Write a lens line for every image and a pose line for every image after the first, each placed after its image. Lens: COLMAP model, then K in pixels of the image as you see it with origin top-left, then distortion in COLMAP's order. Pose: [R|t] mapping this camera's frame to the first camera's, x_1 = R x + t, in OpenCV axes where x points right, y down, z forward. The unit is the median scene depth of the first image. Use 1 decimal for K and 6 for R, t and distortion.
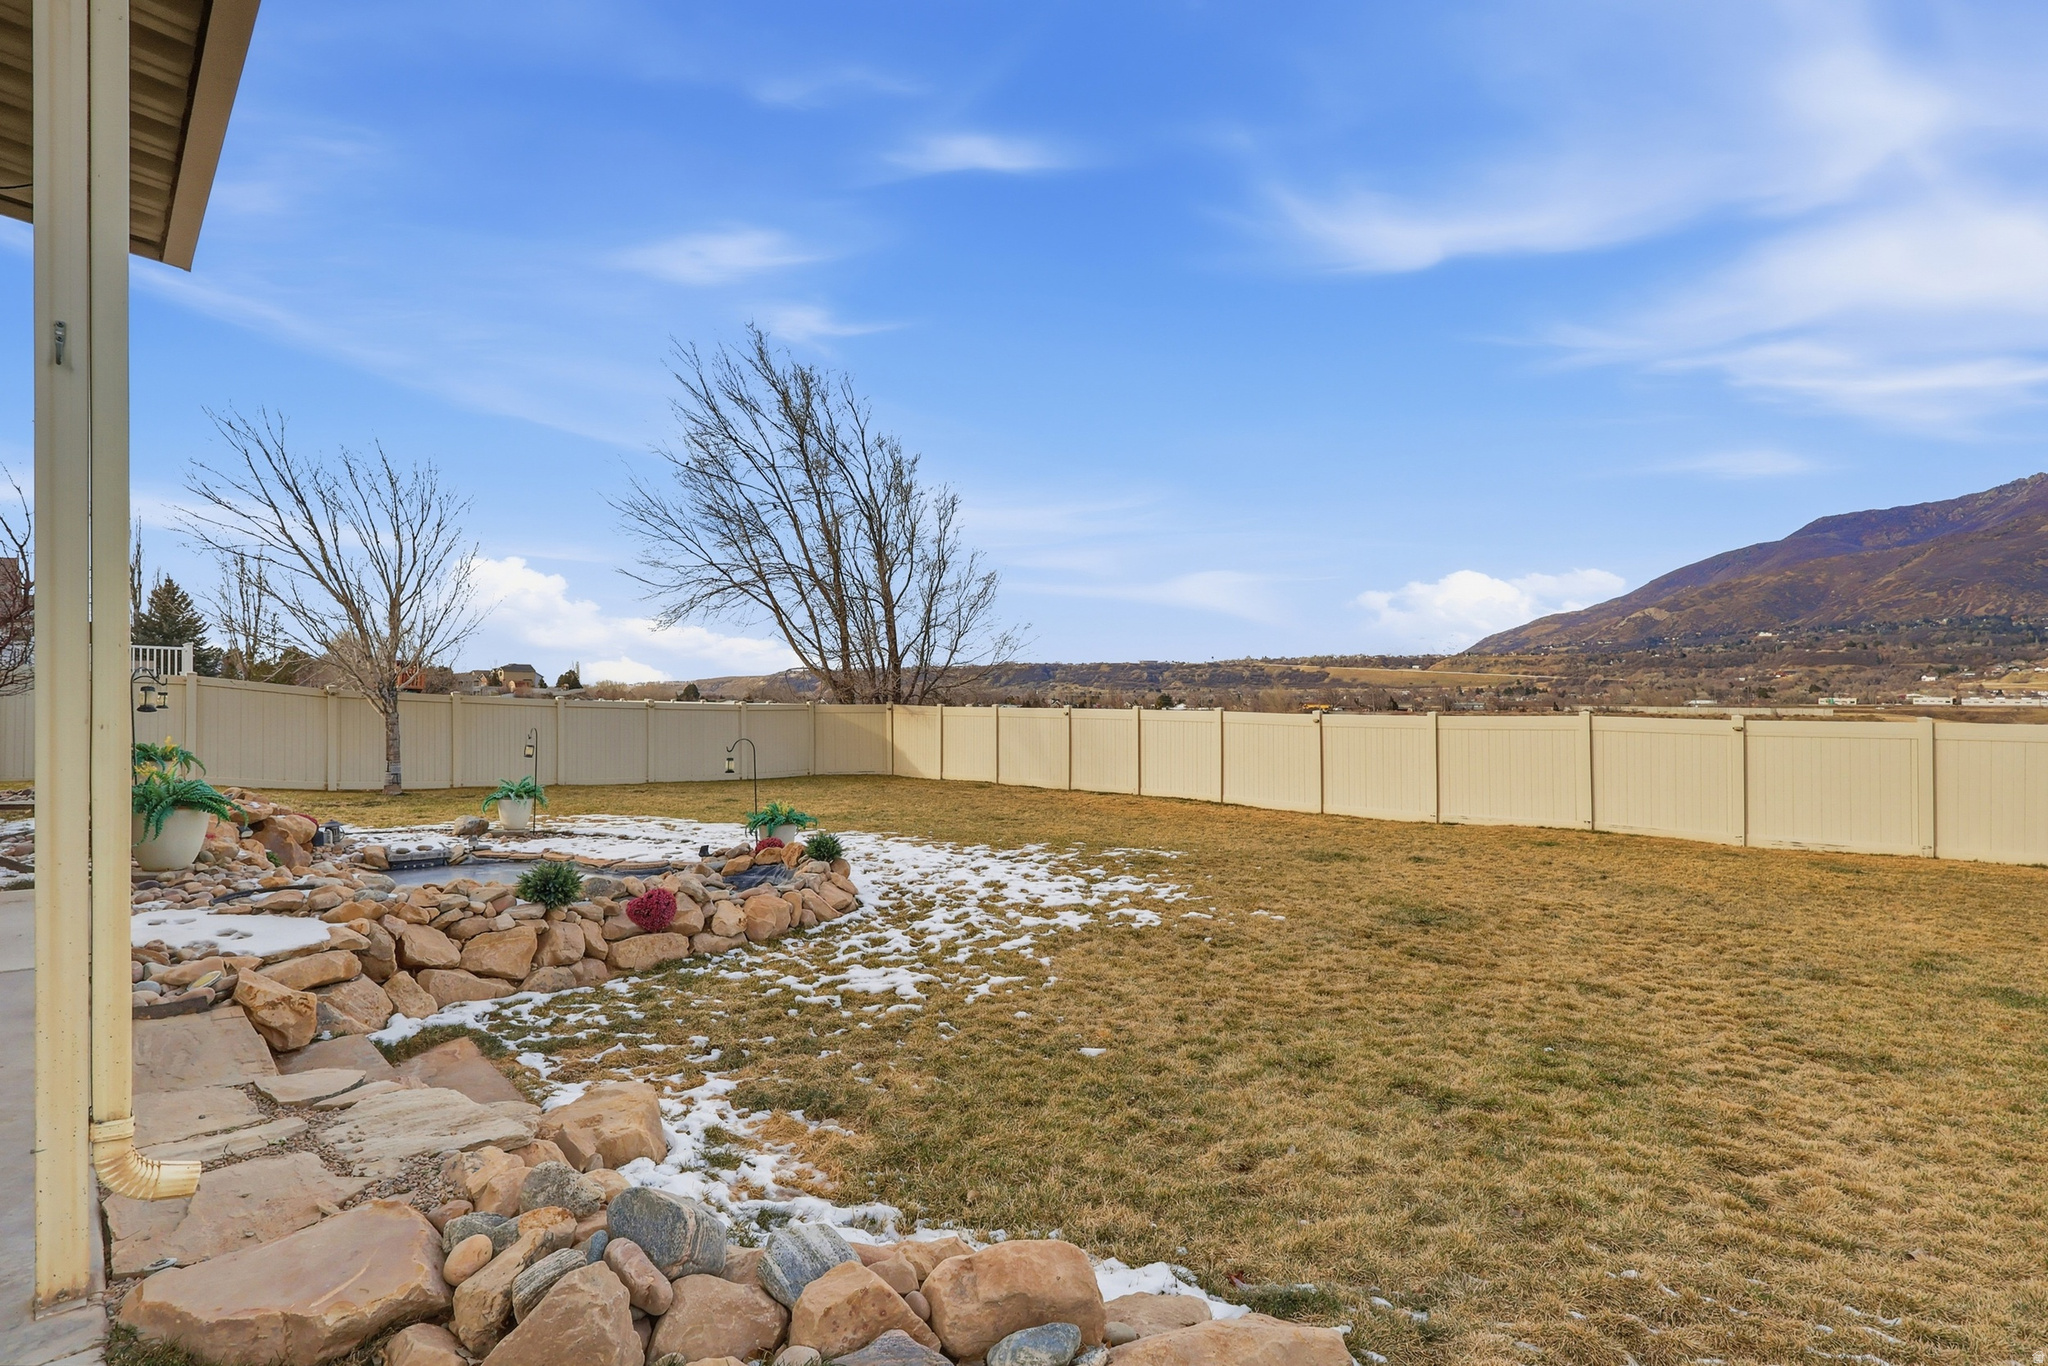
lens RADIAL K [[954.9, 0, 1021.0], [0, 954.9, 685.5], [0, 0, 1]] dist [0.001943, -0.000381]
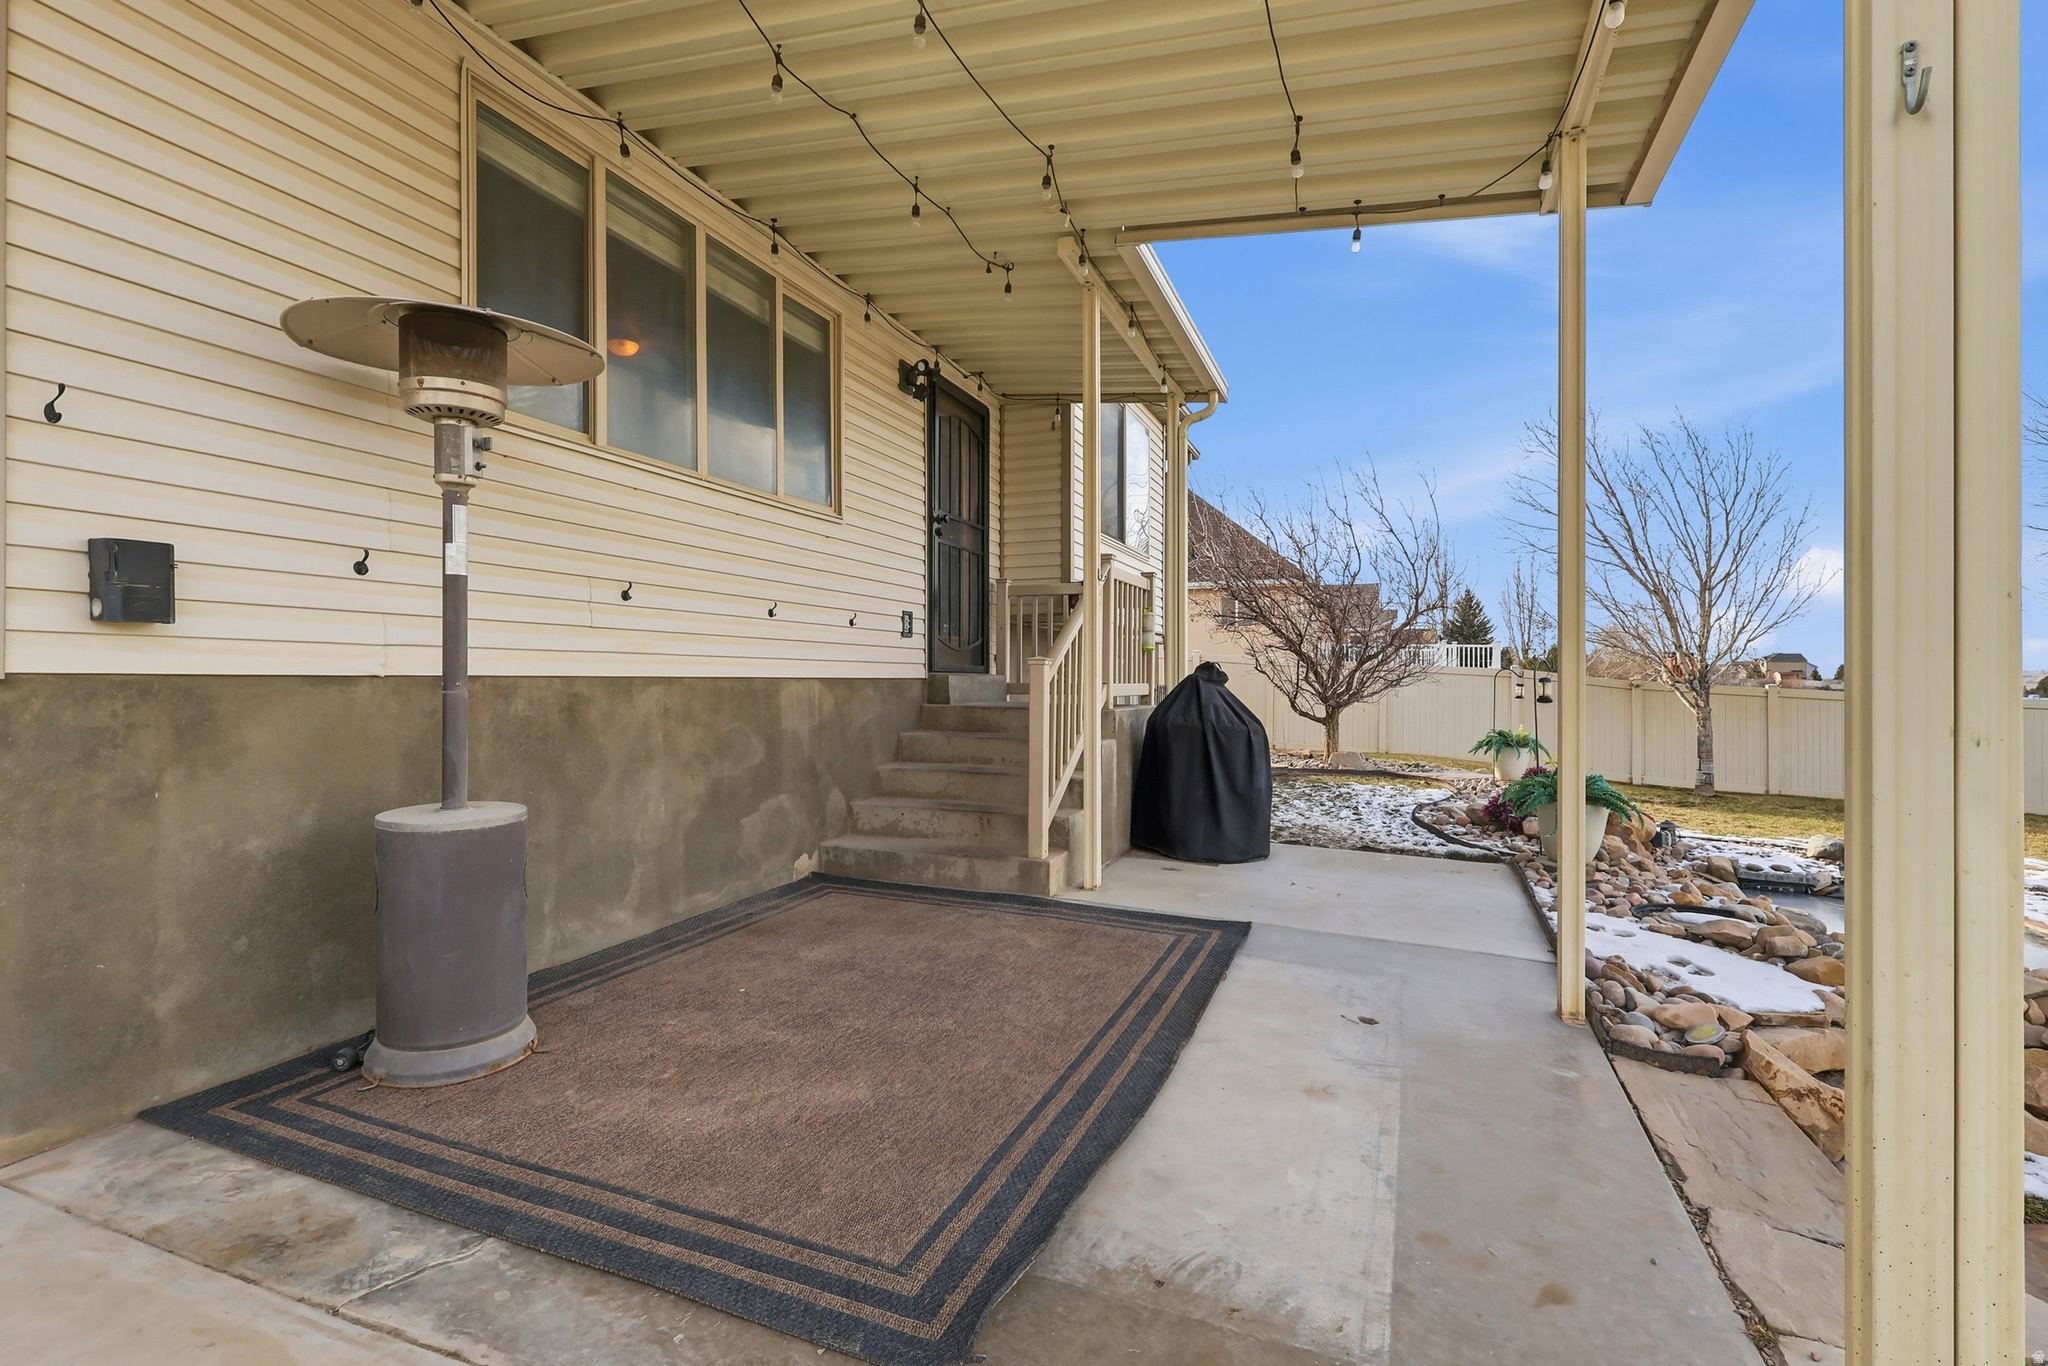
lens RADIAL K [[954.9, 0, 1025.7], [0, 954.9, 684.9], [0, 0, 1]] dist [0.001943, -0.000381]
pose [[0.403141, 0.001663, -0.915137, -0.117722], [0.004826, 0.999981, 0.003943, 0.000742], [0.915125, -0.006006, 0.403125, 0.046825]]
